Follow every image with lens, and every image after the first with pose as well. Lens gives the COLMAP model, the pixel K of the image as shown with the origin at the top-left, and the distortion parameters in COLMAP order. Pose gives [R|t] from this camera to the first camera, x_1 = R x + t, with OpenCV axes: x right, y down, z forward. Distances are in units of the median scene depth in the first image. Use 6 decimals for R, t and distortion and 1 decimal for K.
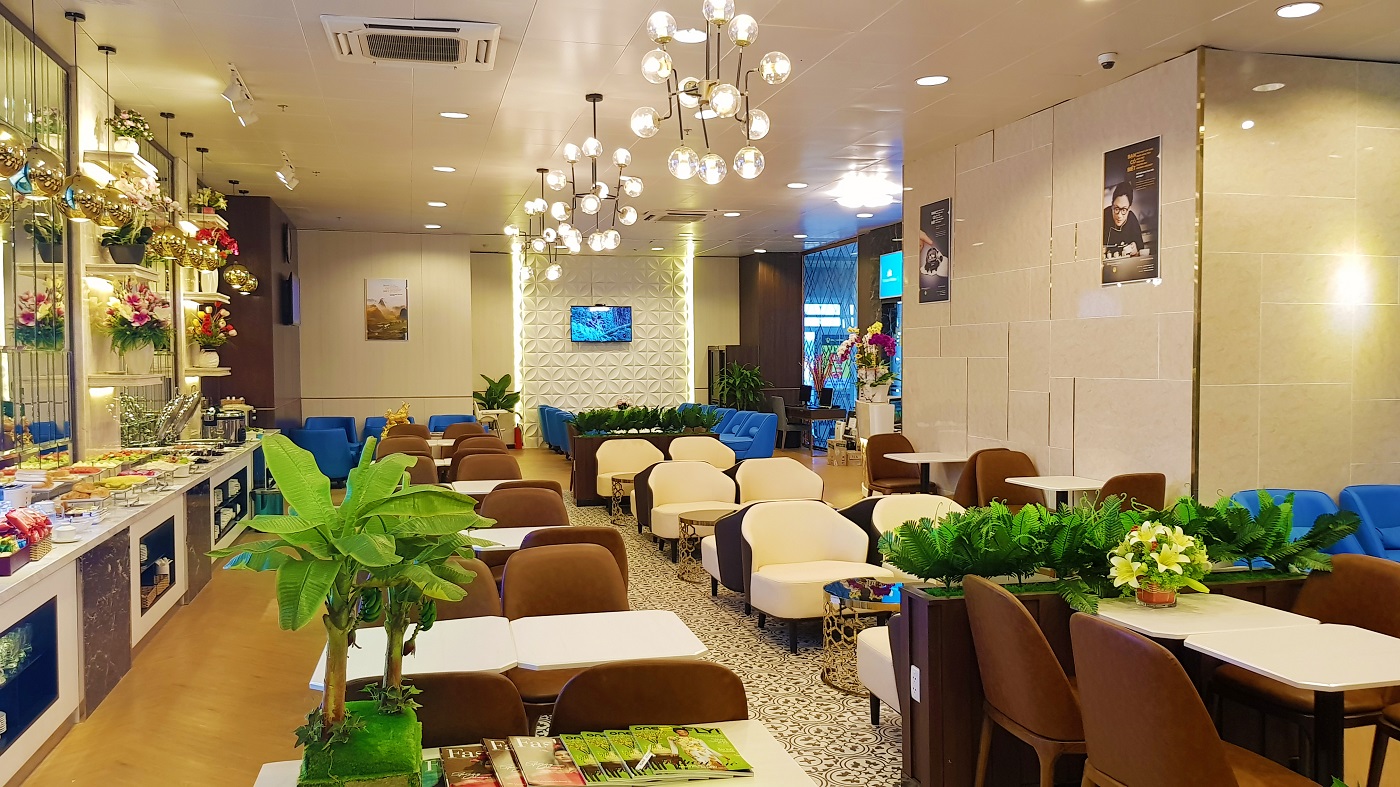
lens RADIAL K [[1114.2, 0, 699.3], [0, 1114.2, 394.7], [0, 0, 1]] dist [-0.000080, 0.000006]
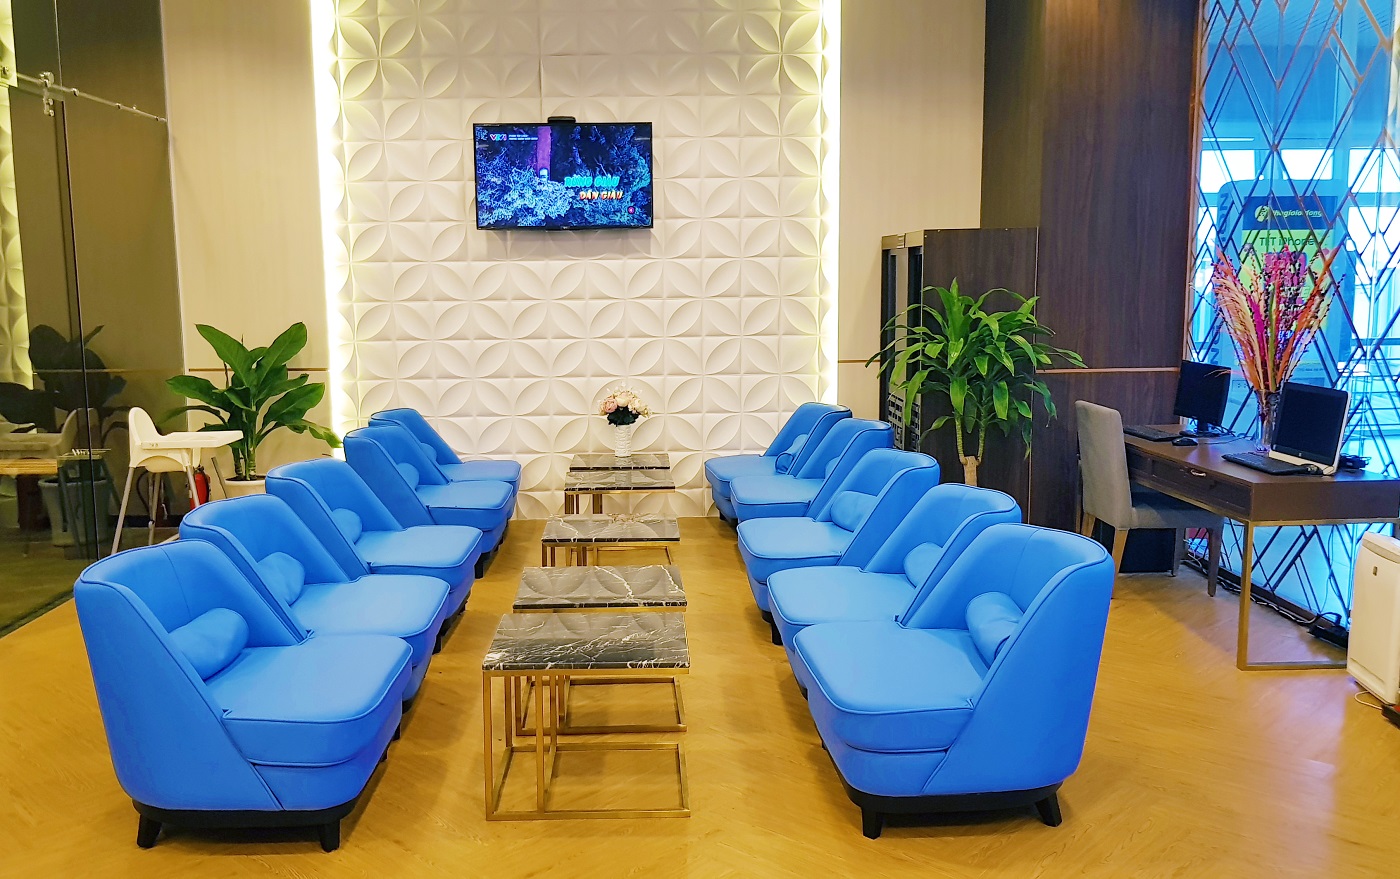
lens RADIAL K [[1178.9, 0, 698.7], [0, 1178.9, 441.9], [0, 0, 1]] dist [0.041068, 0.001720]
pose [[0.973757, 0.022566, -0.226467, 0.037552], [0.000913, 0.994677, 0.103041, -0.019333], [0.227586, -0.100544, 0.968553, 0.649897]]
